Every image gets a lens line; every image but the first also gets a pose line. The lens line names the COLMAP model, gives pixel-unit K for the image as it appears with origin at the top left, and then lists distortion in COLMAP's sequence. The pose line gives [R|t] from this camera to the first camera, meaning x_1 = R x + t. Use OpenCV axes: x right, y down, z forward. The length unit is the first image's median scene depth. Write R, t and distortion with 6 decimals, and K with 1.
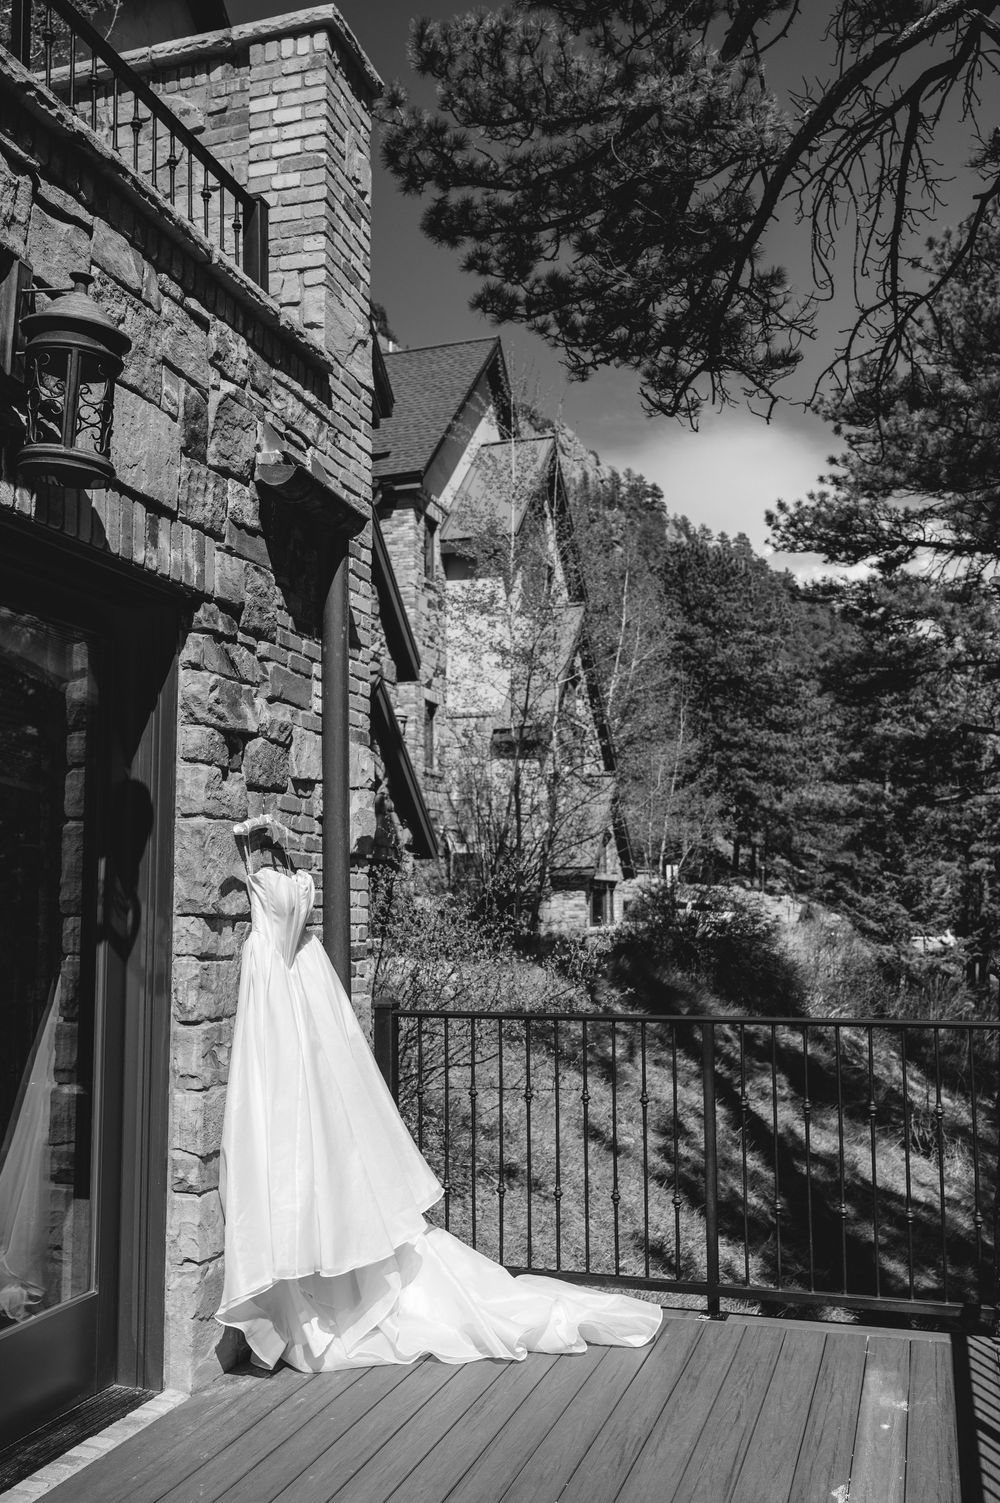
lens RADIAL K [[1350.7, 0, 499.4], [0, 1350.7, 752.6], [0, 0, 1]] dist [0.007754, 0.006348]
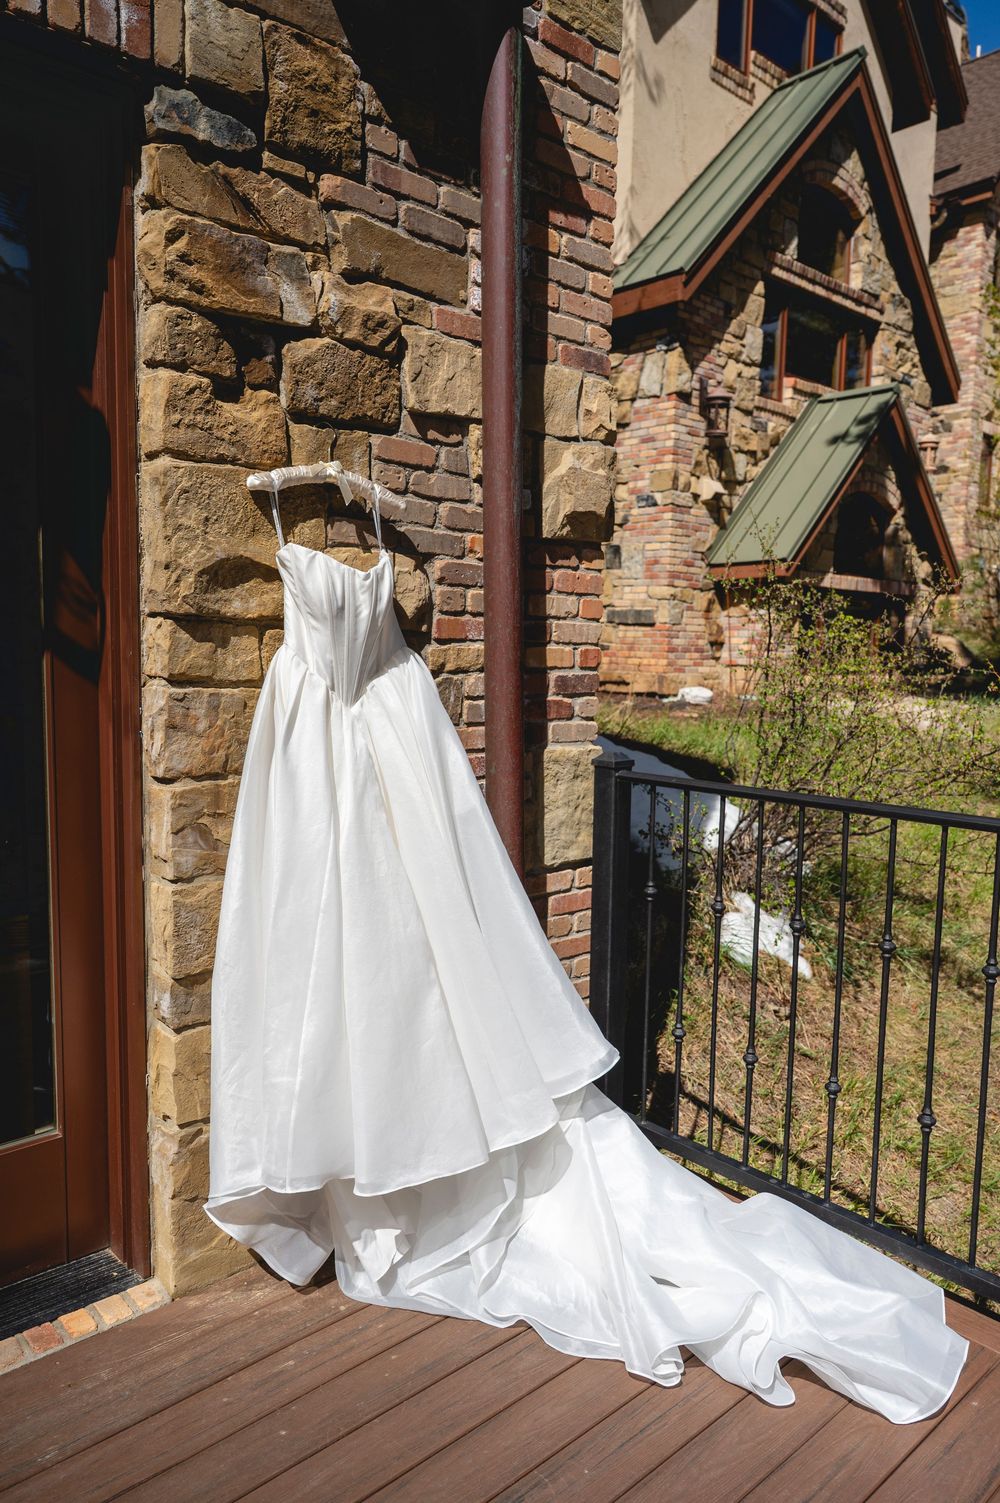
lens RADIAL K [[1056.7, 0, 498.7], [0, 1056.7, 753.8], [0, 0, 1]] dist [-0.002772, 0.010784]
pose [[0.865266, 0.068360, -0.496630, 0.149820], [0.038121, 0.978819, 0.201149, 0.082640], [0.499862, -0.192979, 0.844332, 0.592323]]
